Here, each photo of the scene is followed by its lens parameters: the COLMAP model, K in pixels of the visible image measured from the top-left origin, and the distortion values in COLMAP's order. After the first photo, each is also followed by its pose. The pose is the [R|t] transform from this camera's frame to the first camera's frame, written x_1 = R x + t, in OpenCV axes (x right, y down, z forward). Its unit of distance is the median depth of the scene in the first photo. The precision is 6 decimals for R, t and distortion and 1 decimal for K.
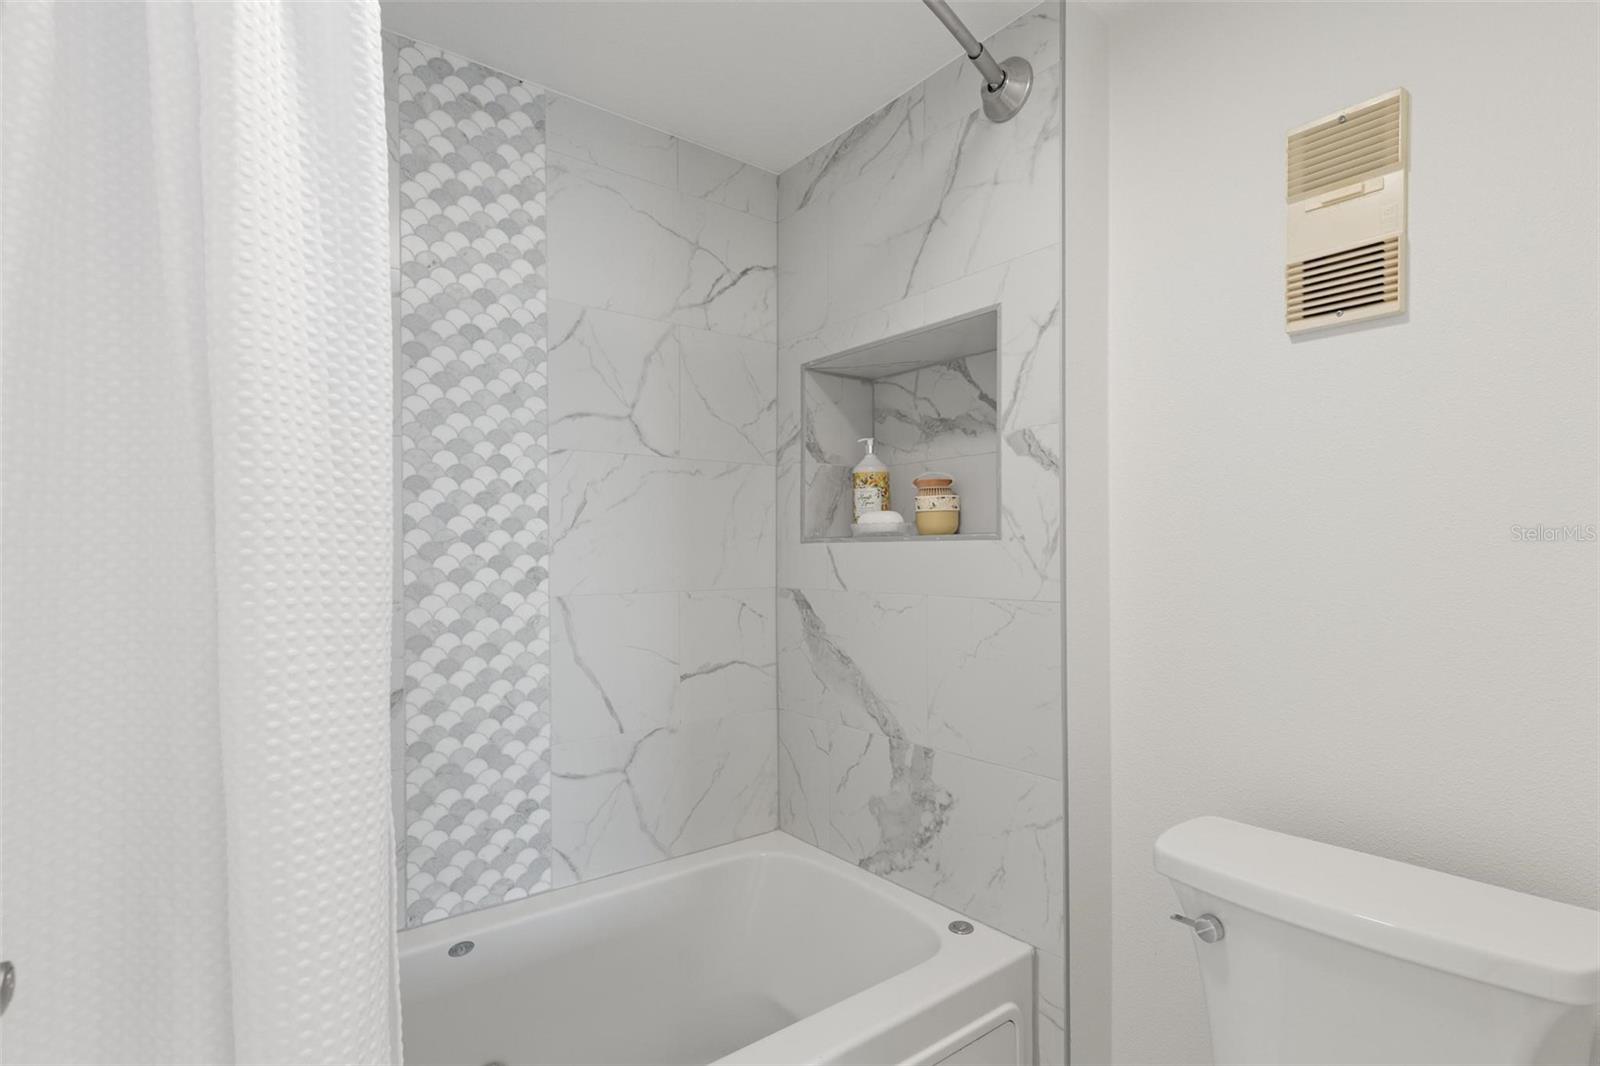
lens RADIAL K [[778.5, 0, 807.3], [0, 778.5, 543.0], [0, 0, 1]] dist [0.001454, -0.000140]
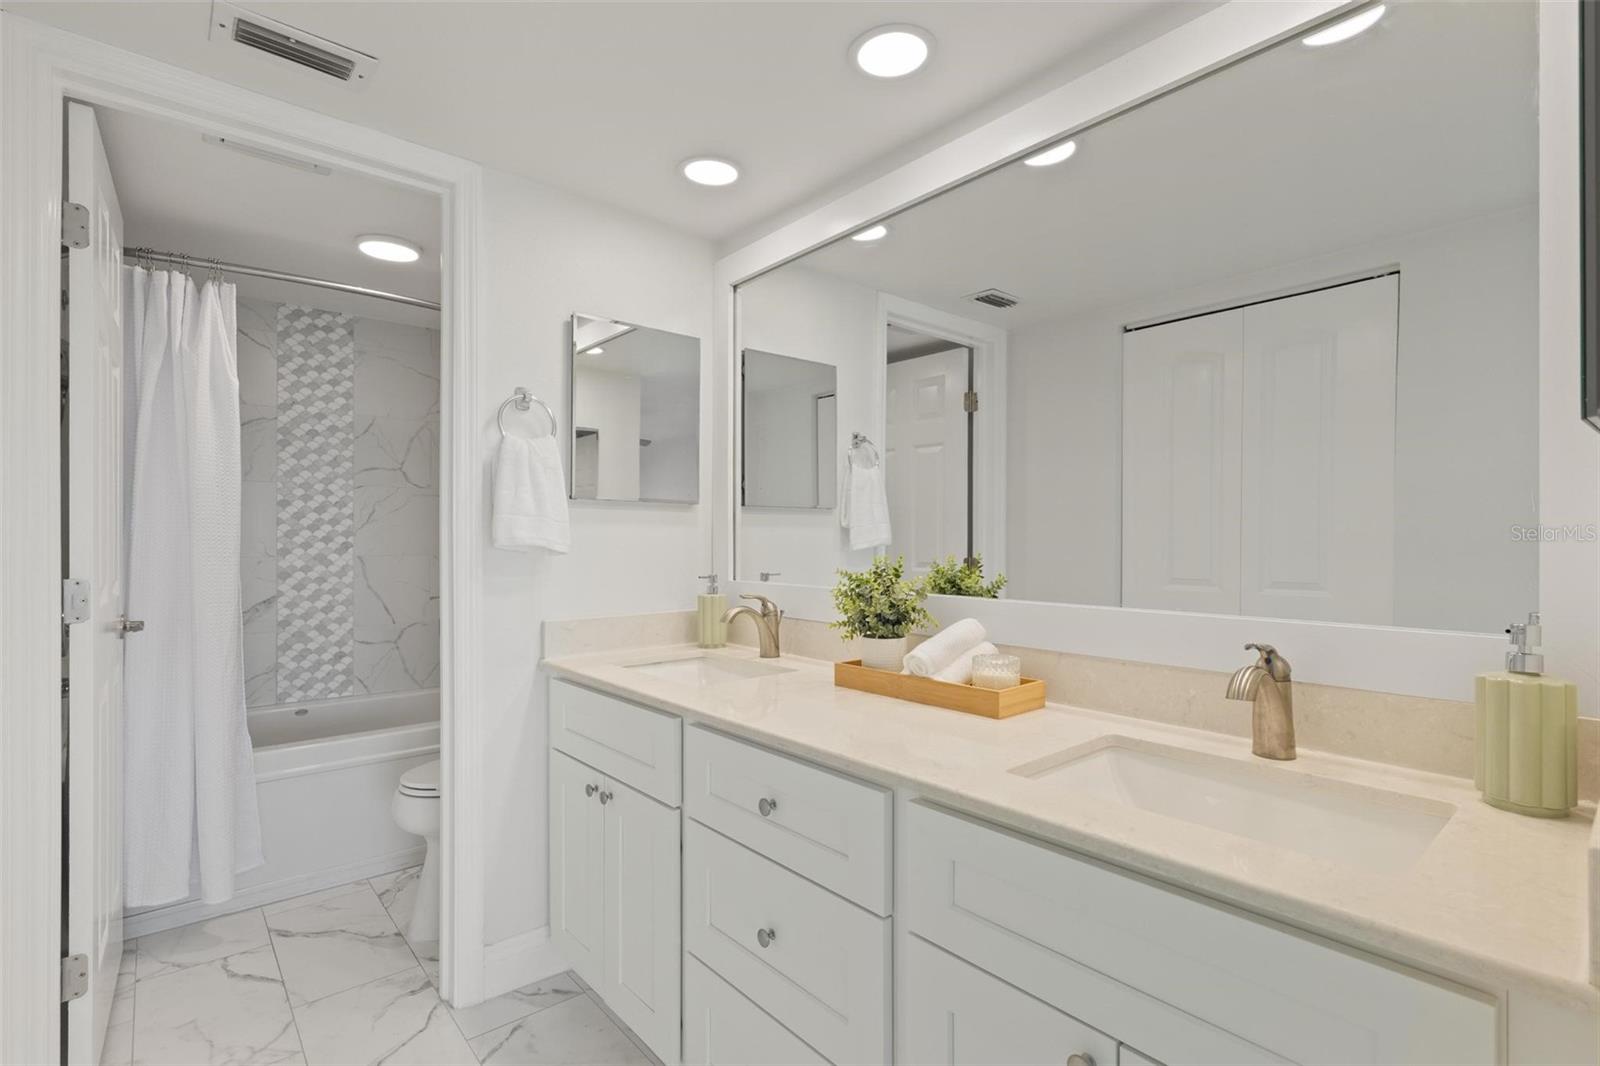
lens RADIAL K [[757.5, 0, 816.1], [0, 757.5, 527.3], [0, 0, 1]] dist [0.002447, 0.000707]
pose [[0.998824, 0.006200, 0.048081, 0.865634], [-0.005822, 0.999951, -0.008006, 0.000646], [-0.048128, 0.007716, 0.998811, -1.171101]]
